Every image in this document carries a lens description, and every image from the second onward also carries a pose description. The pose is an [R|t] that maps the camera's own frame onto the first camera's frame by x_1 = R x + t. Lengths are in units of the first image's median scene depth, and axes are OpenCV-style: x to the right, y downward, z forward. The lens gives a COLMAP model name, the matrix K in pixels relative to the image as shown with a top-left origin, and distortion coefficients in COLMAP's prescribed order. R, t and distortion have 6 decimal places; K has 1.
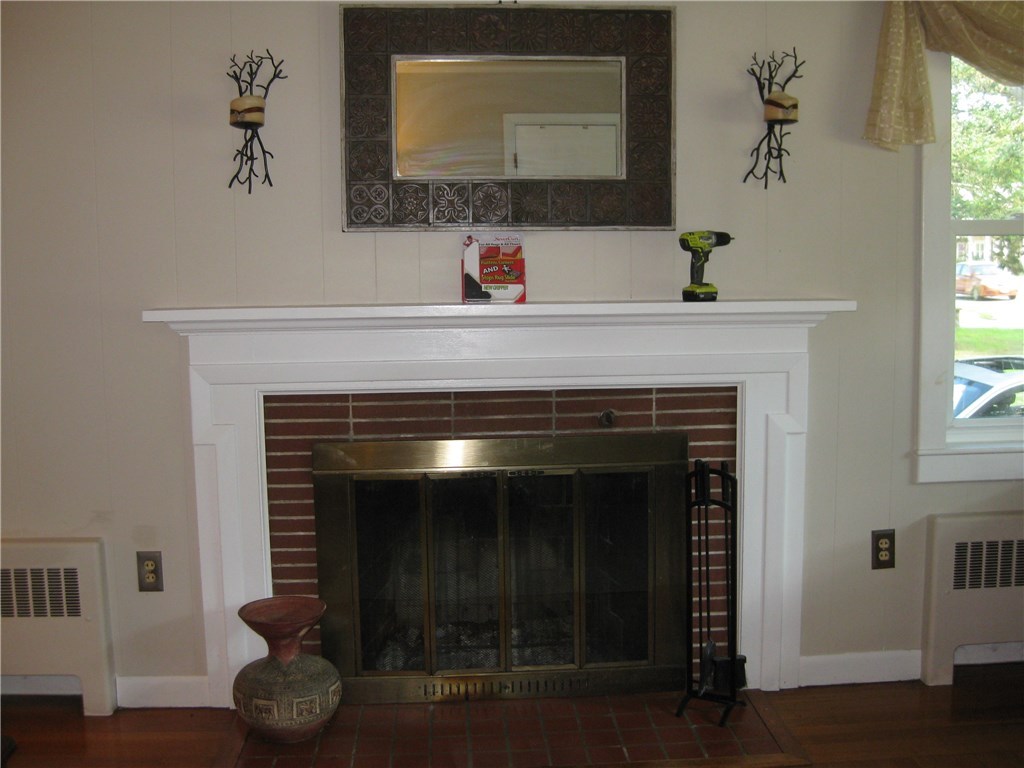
lens RADIAL K [[1269.9, 0, 512.0], [0, 1269.9, 384.0], [0, 0, 1]] dist [-0.132704, 0.026505]
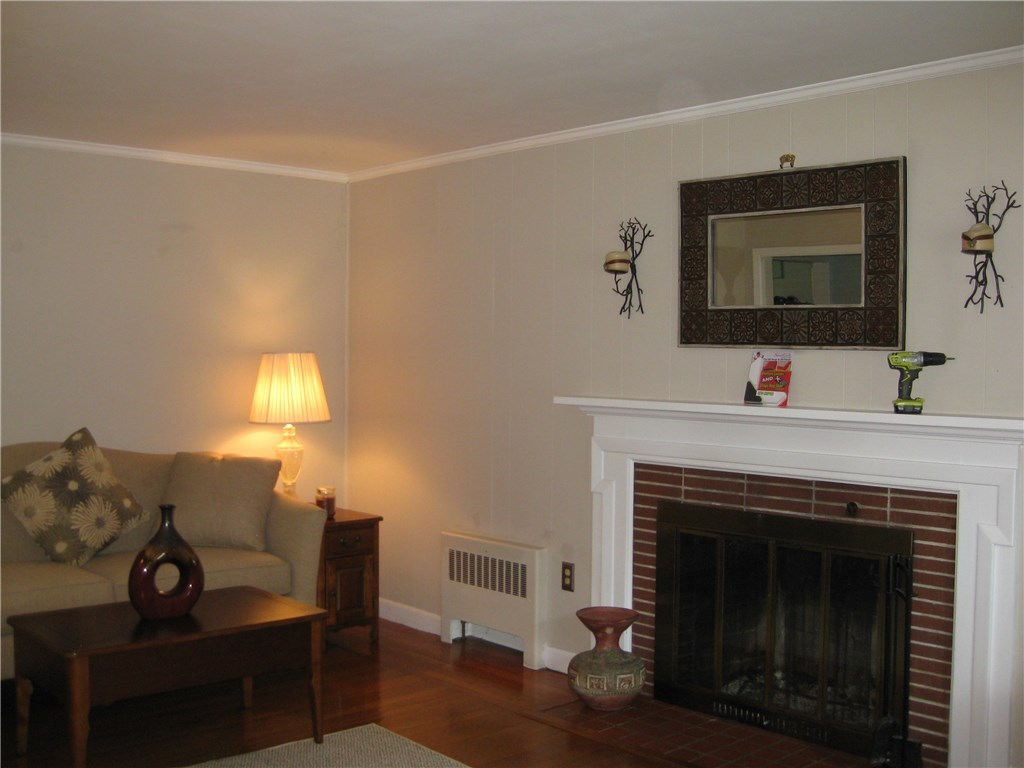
lens RADIAL K [[1200.1, 0, 511.3], [0, 1200.1, 406.4], [0, 0, 1]] dist [-0.020578, -0.003485]
pose [[0.634295, 0.053807, -0.771216, 0.736336], [-0.106779, 0.994111, -0.018464, -0.013871], [0.765681, 0.094061, 0.636305, 0.045466]]
